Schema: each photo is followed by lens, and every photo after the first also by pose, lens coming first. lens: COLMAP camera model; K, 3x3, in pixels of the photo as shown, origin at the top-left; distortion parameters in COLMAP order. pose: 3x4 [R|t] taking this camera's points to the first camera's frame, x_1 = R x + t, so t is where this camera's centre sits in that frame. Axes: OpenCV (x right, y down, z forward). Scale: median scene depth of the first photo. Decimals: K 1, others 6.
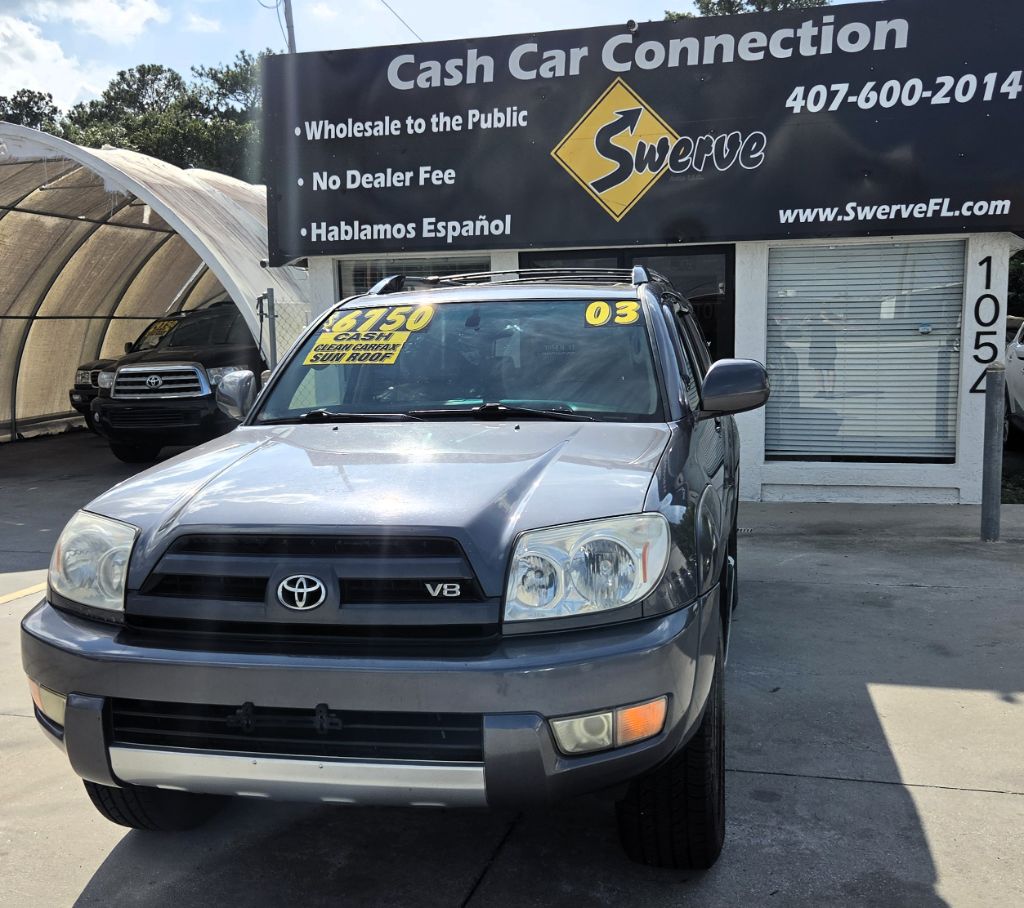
lens RADIAL K [[1119.6, 0, 498.5], [0, 1119.6, 479.8], [0, 0, 1]] dist [0.066652, -0.055408]
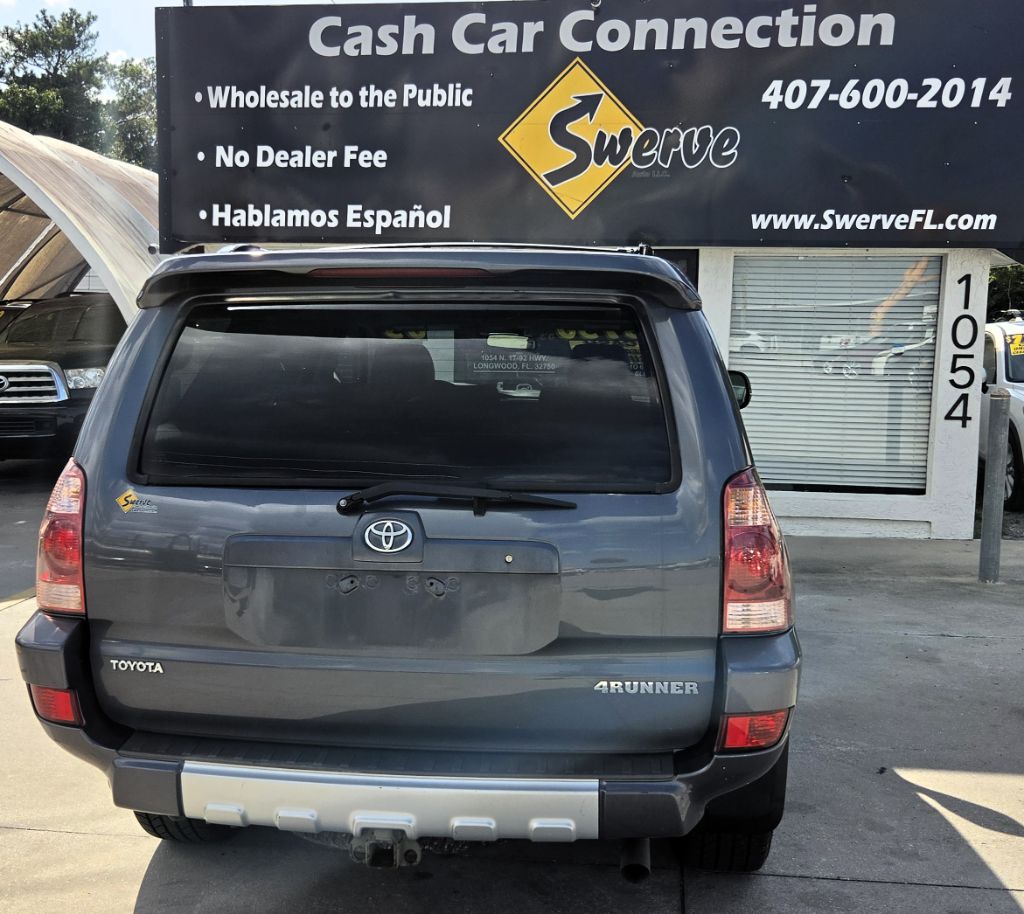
lens RADIAL K [[1191.1, 0, 480.5], [0, 1191.1, 484.2], [0, 0, 1]] dist [0.078576, -0.090671]
pose [[0.989899, 0.013462, 0.141132, -0.097209], [-0.012328, 0.999884, -0.008904, -0.009742], [-0.141236, 0.007074, 0.989951, 0.070928]]
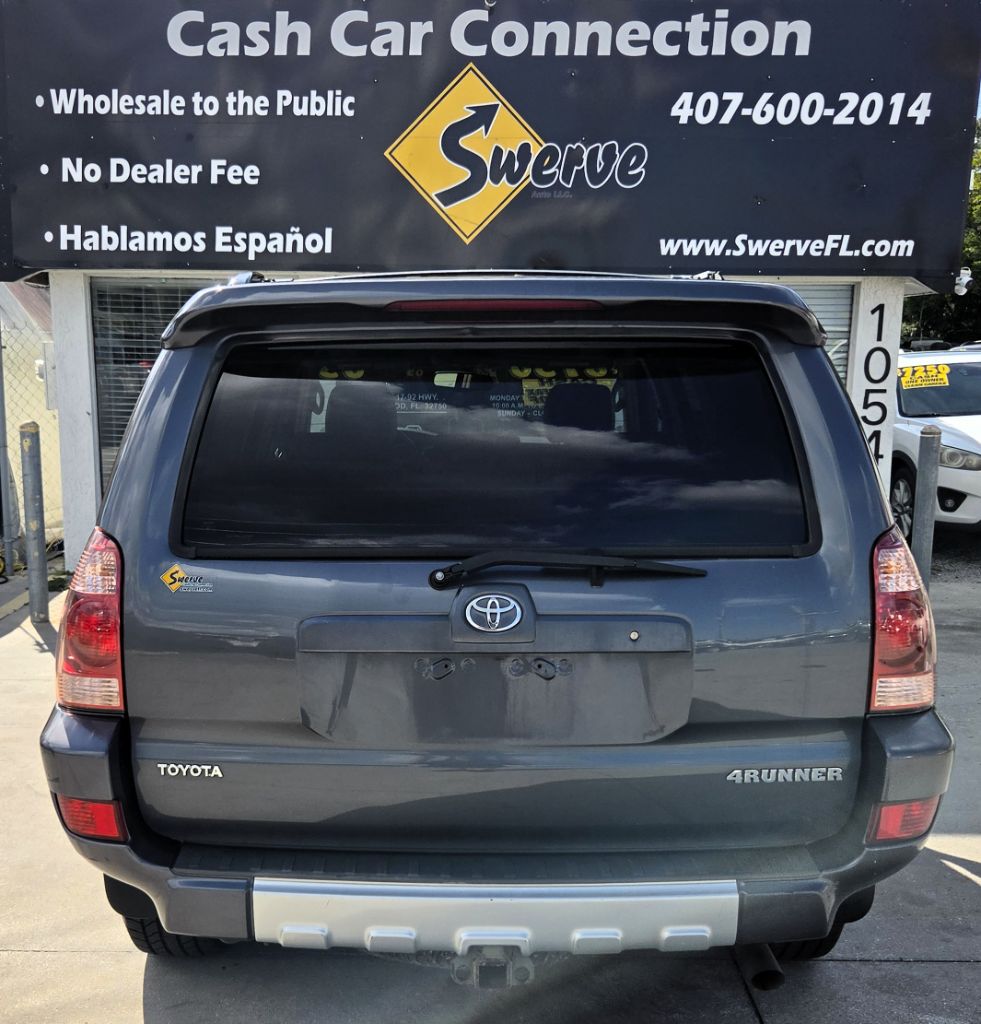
lens RADIAL K [[1261.1, 0, 411.9], [0, 1261.1, 591.5], [0, 0, 1]] dist [0.081017, -0.102971]
pose [[0.970477, -0.017557, 0.240555, -0.158131], [0.008160, 0.999166, 0.040004, -0.014645], [-0.241057, -0.036860, 0.969811, 0.107265]]
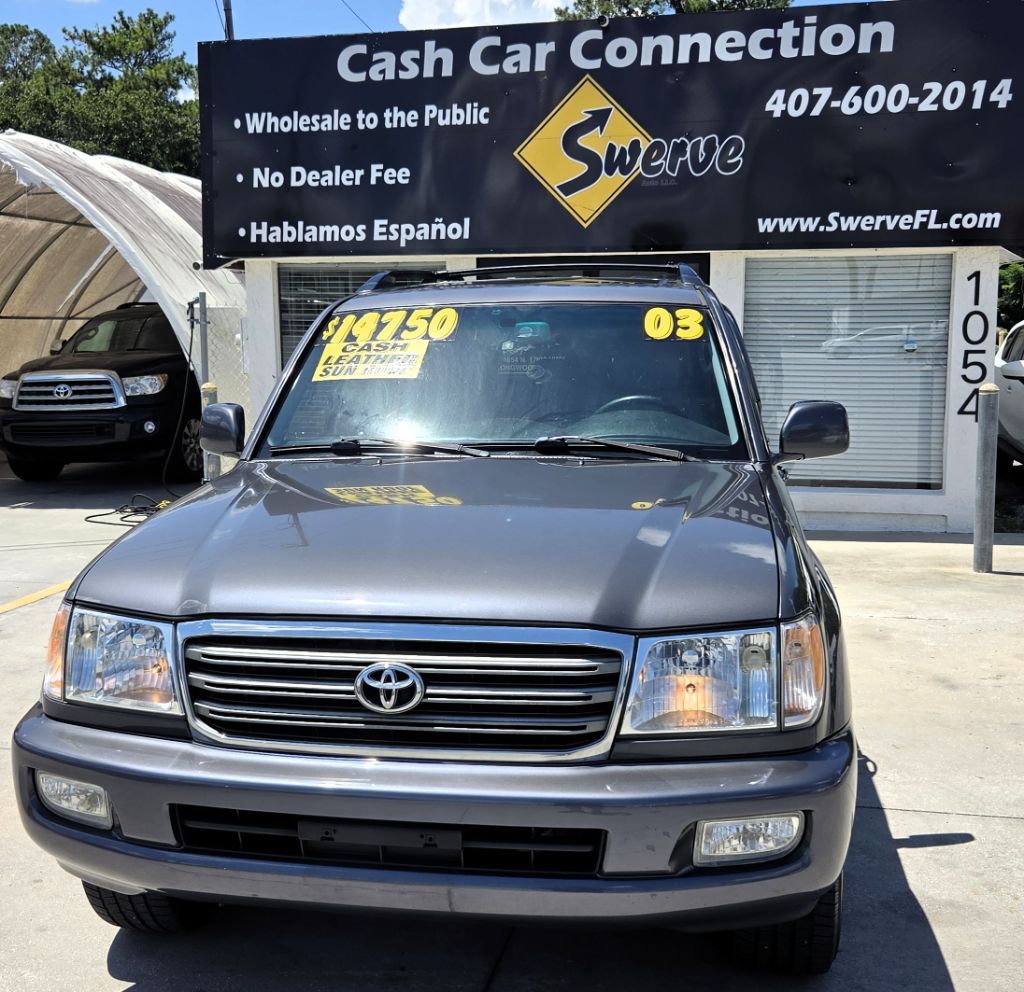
lens RADIAL K [[1281.3, 0, 451.6], [0, 1281.3, 471.8], [0, 0, 1]] dist [0.081354, -0.088959]
pose [[0.999187, 0.007664, 0.039573, -0.045546], [-0.006764, 0.999716, -0.022846, -0.001575], [-0.039737, 0.022560, 0.998955, -0.058330]]
